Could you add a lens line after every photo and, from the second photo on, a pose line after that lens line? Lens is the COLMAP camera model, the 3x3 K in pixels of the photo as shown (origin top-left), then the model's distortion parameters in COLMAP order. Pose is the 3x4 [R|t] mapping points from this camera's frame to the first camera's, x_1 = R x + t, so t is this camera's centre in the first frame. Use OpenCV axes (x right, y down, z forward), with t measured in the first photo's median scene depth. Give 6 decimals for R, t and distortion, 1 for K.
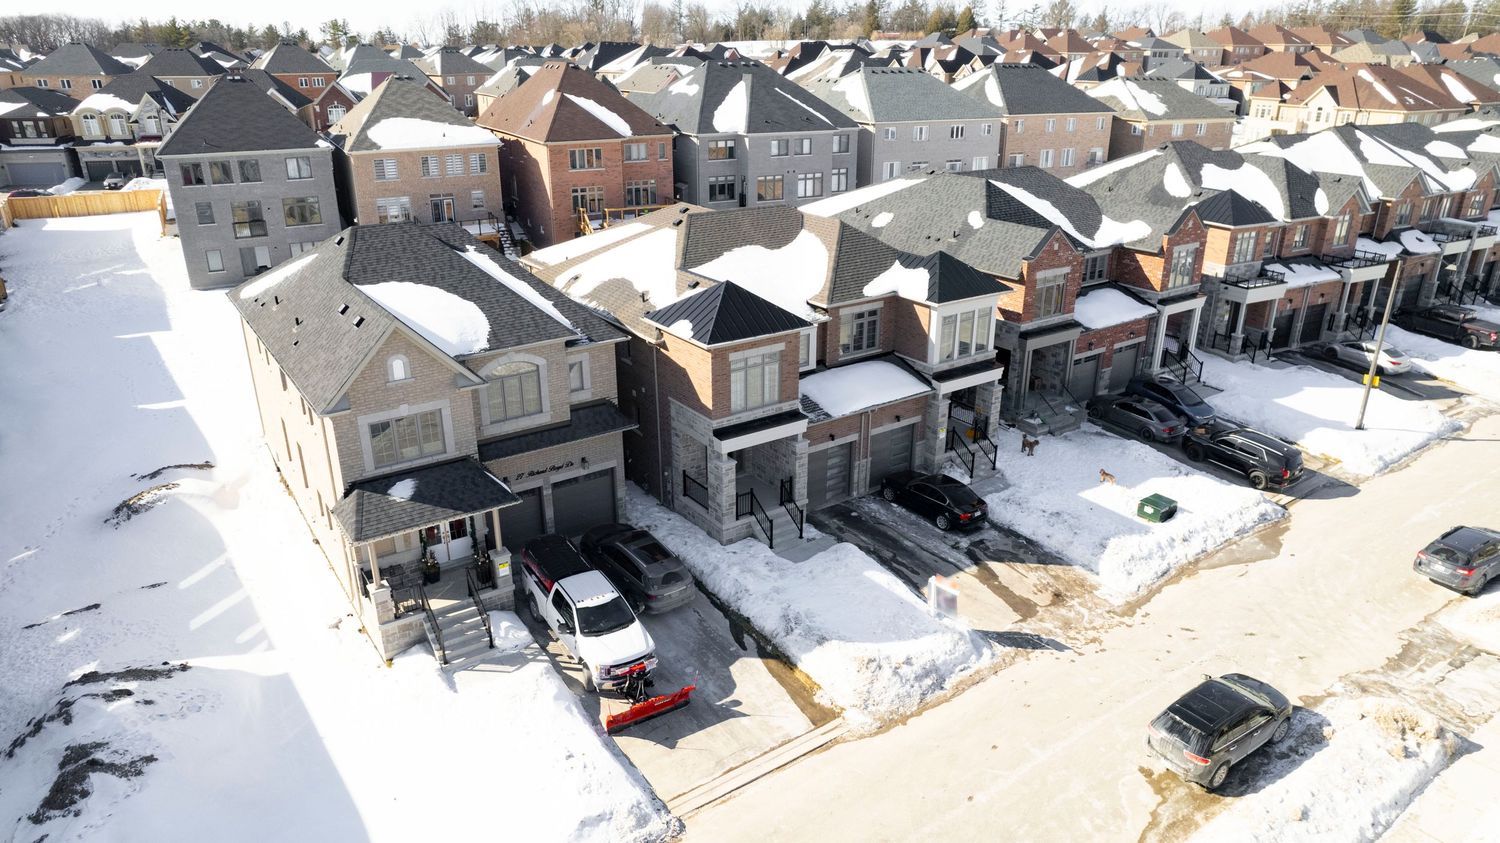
lens RADIAL K [[962.7, 0, 750.0], [0, 962.7, 421.5], [0, 0, 1]] dist [-0.085252, 0.077333]
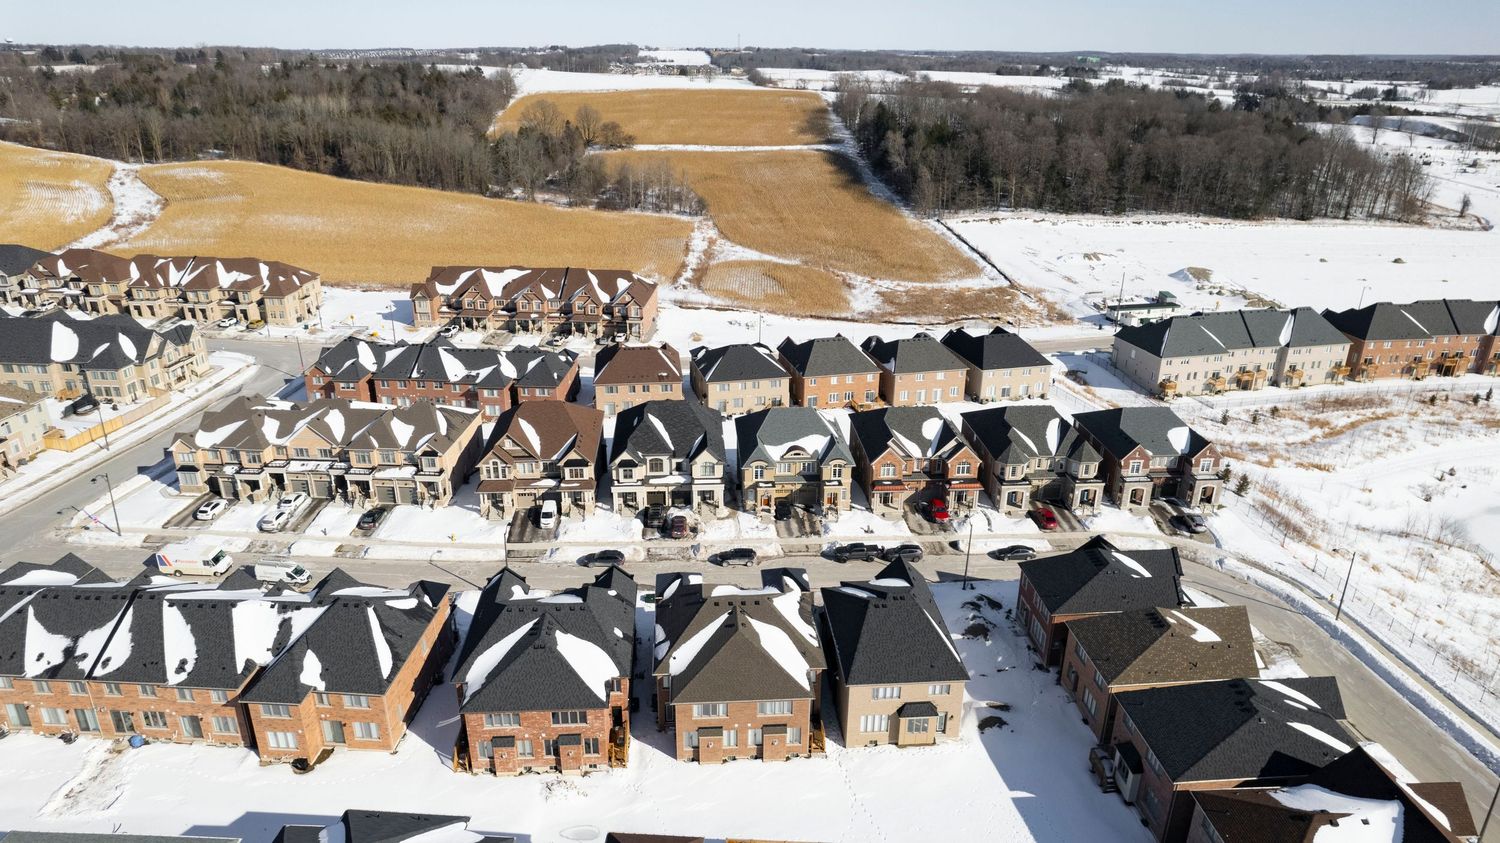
lens RADIAL K [[964.2, 0, 750.0], [0, 964.2, 421.5], [0, 0, 1]] dist [-0.054953, -0.000999]
pose [[-0.853017, -0.212699, 0.476572, -1.100764], [0.189376, 0.724781, 0.662442, -2.159652], [-0.486311, 0.655325, -0.577971, 2.236670]]
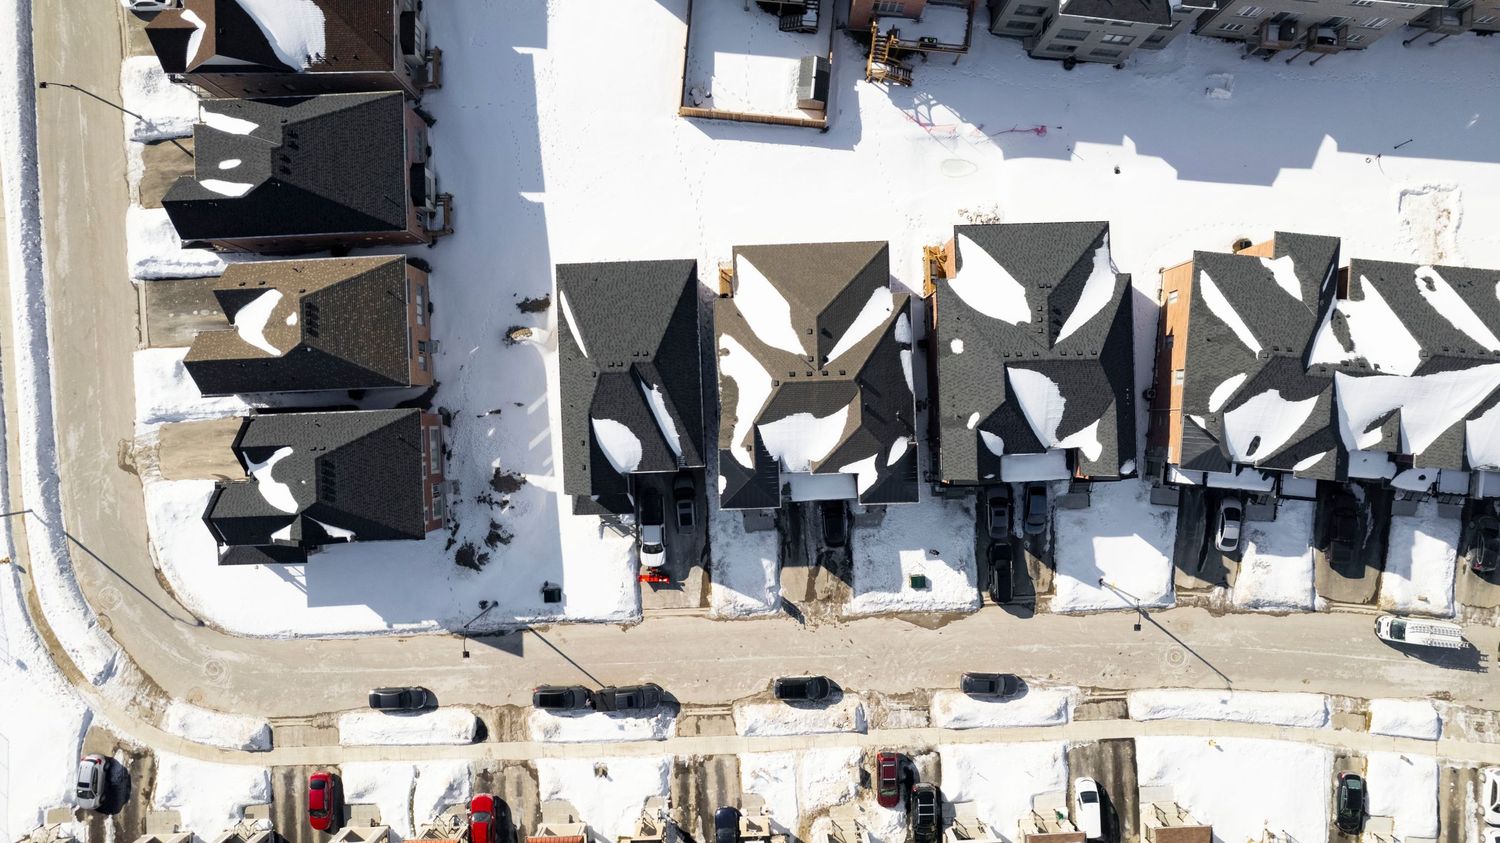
lens RADIAL K [[964.2, 0, 750.0], [0, 964.2, 421.5], [0, 0, 1]] dist [-0.054953, -0.000999]
pose [[0.838623, 0.544708, -0.002228, -0.081938], [-0.198400, 0.309256, 0.930053, -2.002855], [0.507296, -0.779522, 0.367419, 0.300895]]
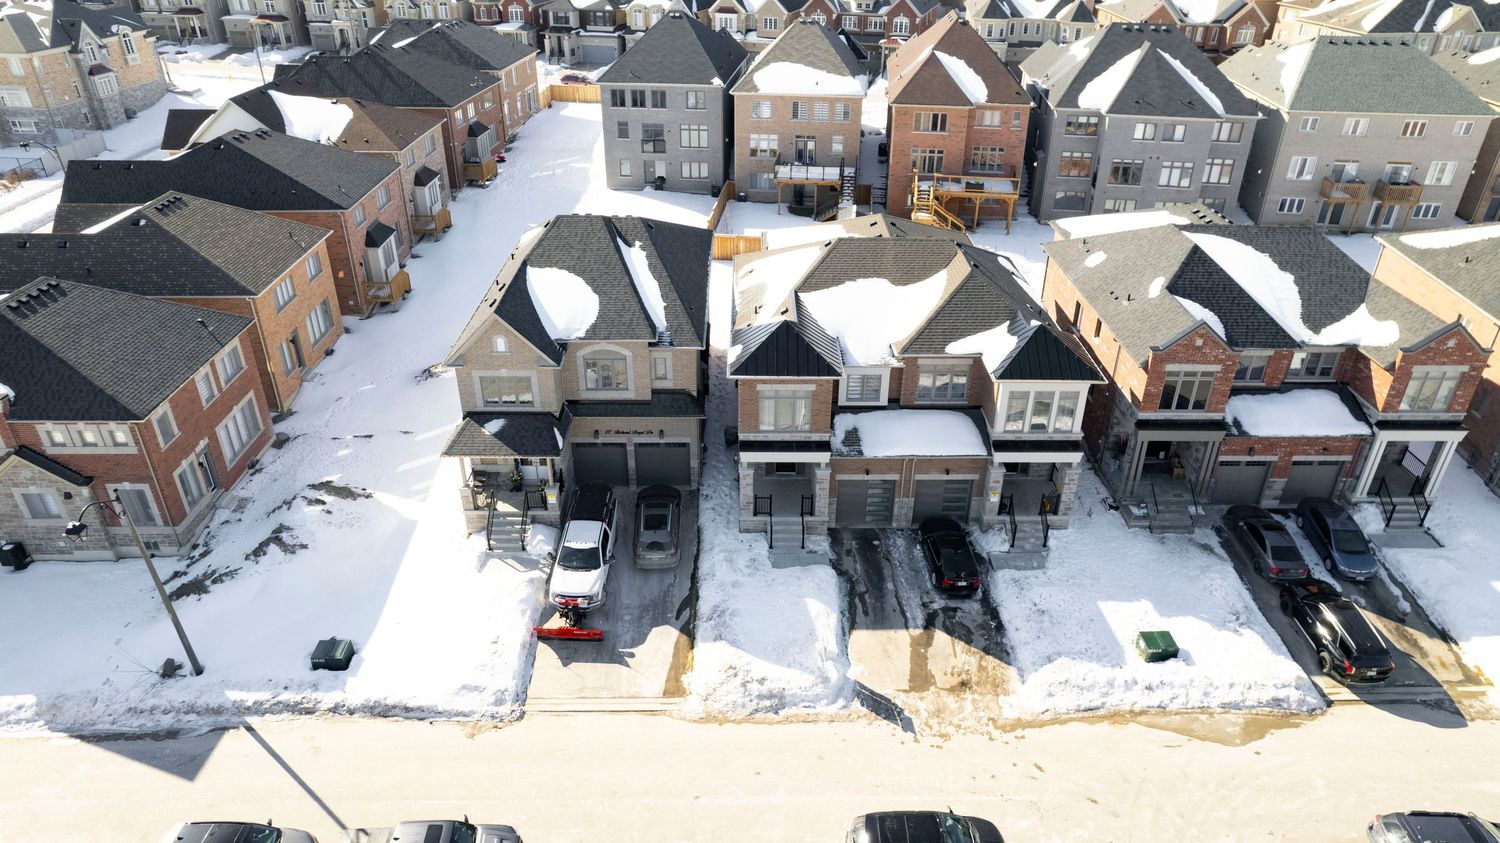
lens RADIAL K [[962.7, 0, 750.0], [0, 962.7, 421.5], [0, 0, 1]] dist [-0.085252, 0.077333]
pose [[0.822098, 0.281969, -0.494619, 0.510609], [-0.211437, 0.957823, 0.194602, -0.228655], [0.528629, -0.055401, 0.847043, -0.010698]]
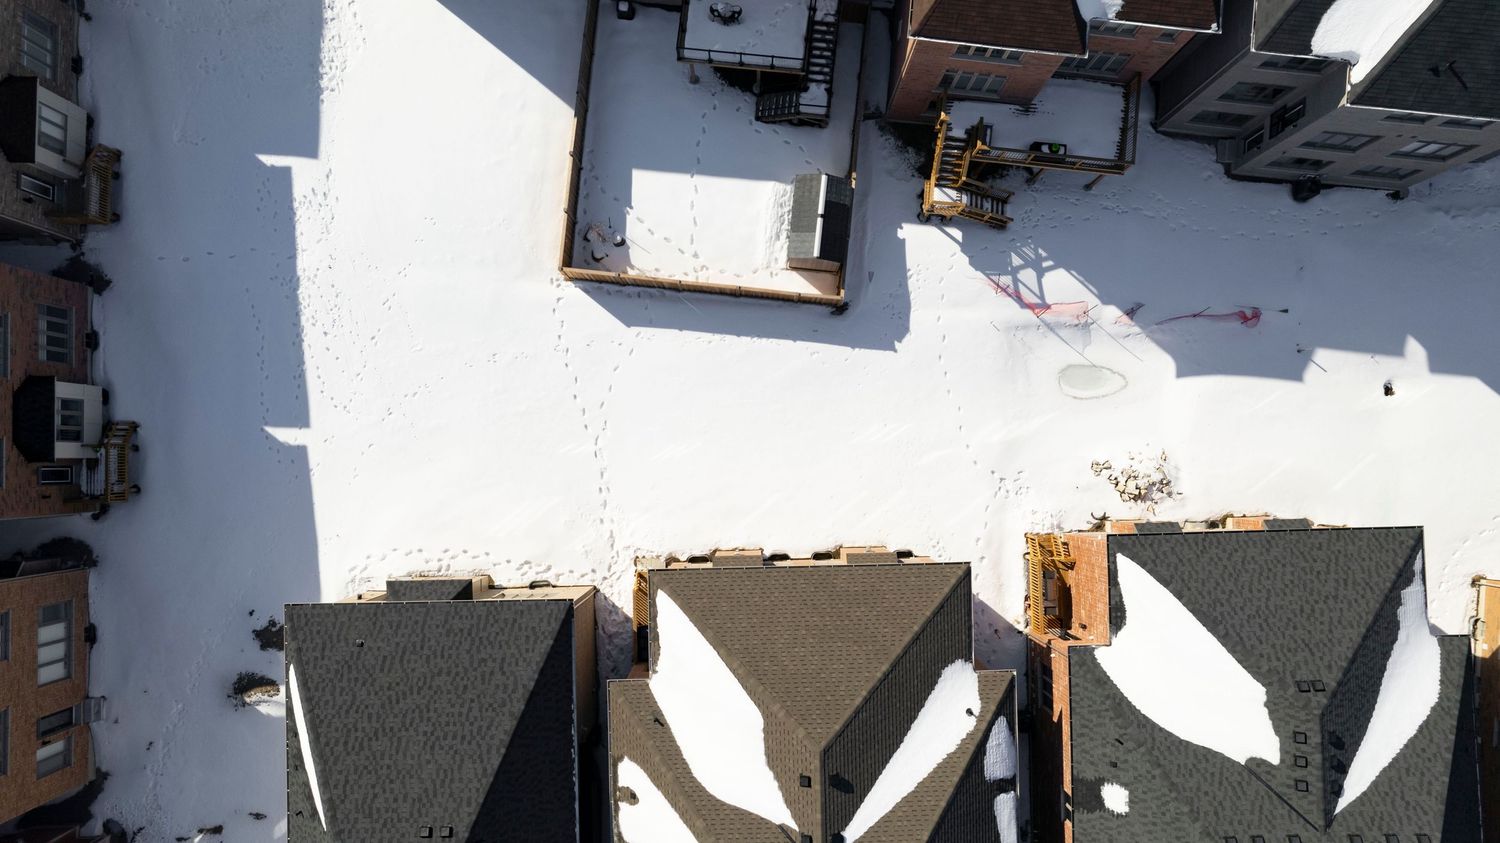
lens RADIAL K [[962.7, 0, 750.0], [0, 962.7, 421.5], [0, 0, 1]] dist [-0.085252, 0.077333]
pose [[0.831445, 0.554958, -0.026847, -0.290988], [-0.200648, 0.344970, 0.916917, -1.192151], [0.518112, -0.756979, 0.398174, 1.096160]]
